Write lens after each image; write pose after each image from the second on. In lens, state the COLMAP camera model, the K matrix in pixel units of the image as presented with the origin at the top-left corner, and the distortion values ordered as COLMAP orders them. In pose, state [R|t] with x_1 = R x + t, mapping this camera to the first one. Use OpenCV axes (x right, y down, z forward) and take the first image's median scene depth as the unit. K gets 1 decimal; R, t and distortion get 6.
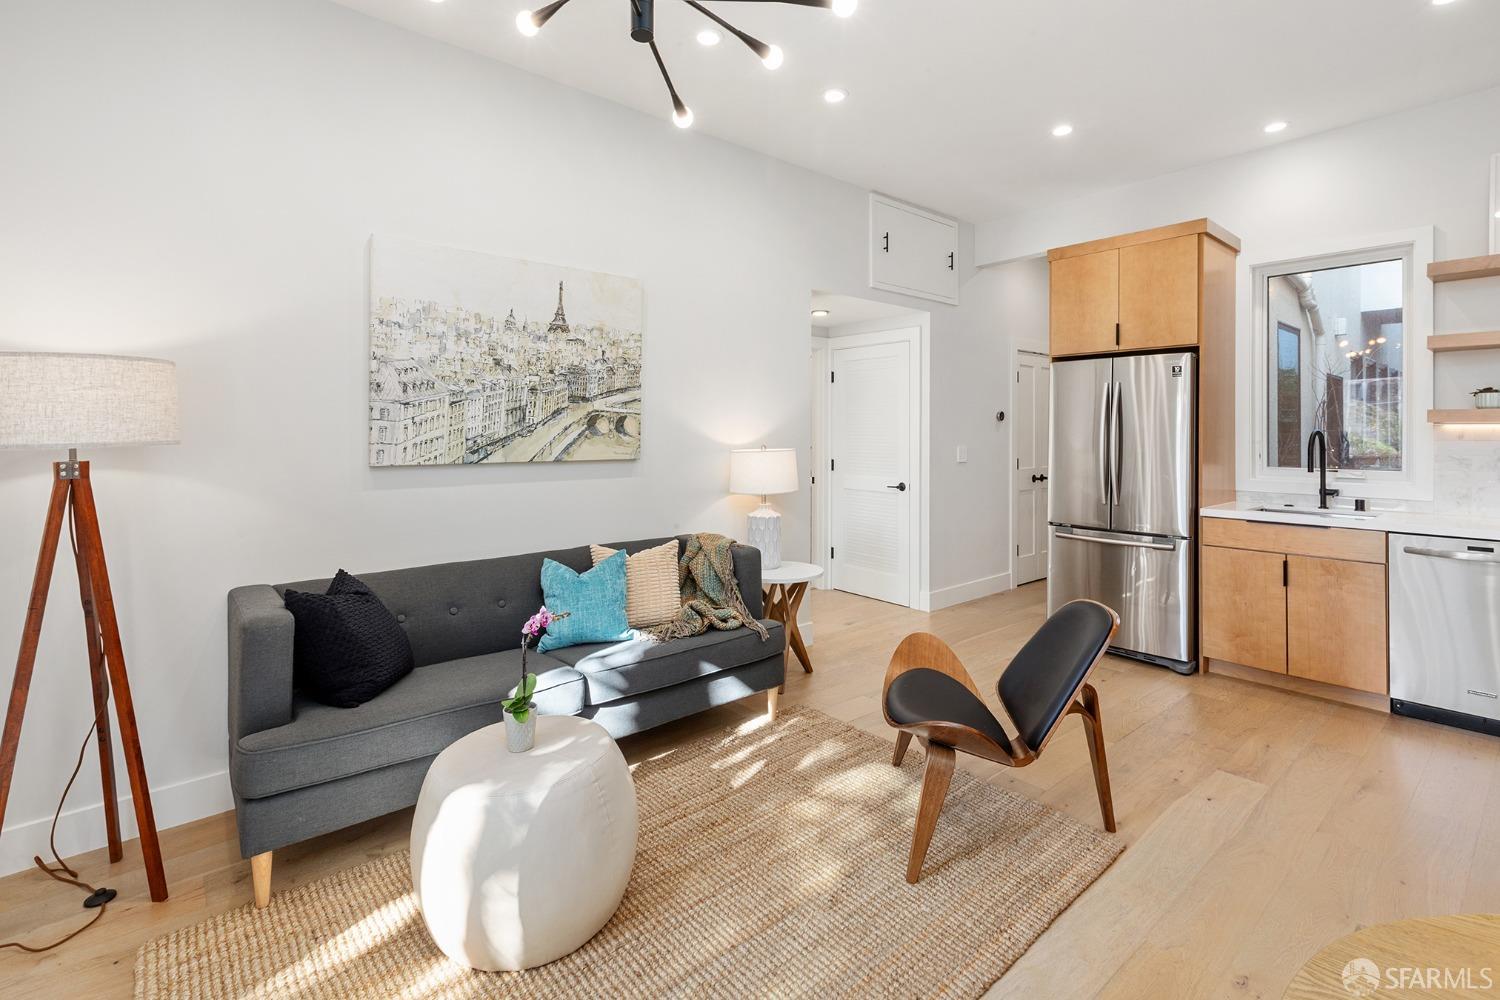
lens RADIAL K [[693.2, 0, 756.5], [0, 693.2, 431.0], [0, 0, 1]] dist [-0.000816, -0.001327]
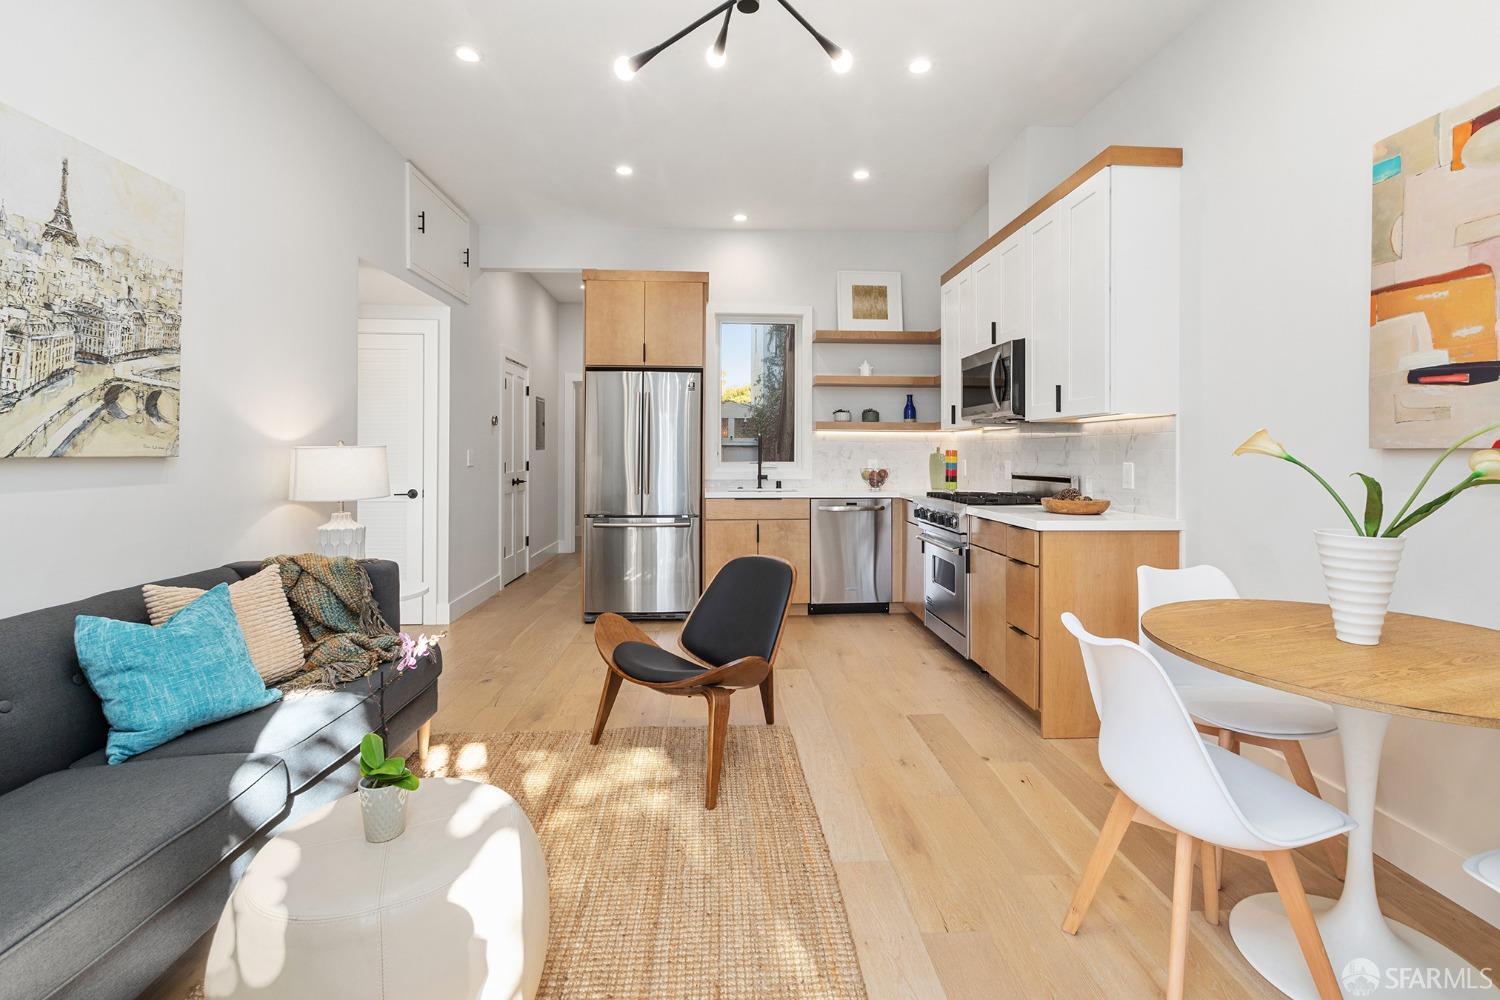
lens RADIAL K [[693.2, 0, 762.3], [0, 693.2, 445.5], [0, 0, 1]] dist [-0.000816, -0.001327]
pose [[0.593463, 0.006223, 0.804837, -0.360960], [-0.001609, 0.999977, -0.006545, 0.032359], [-0.804859, 0.002589, 0.593460, 0.137485]]
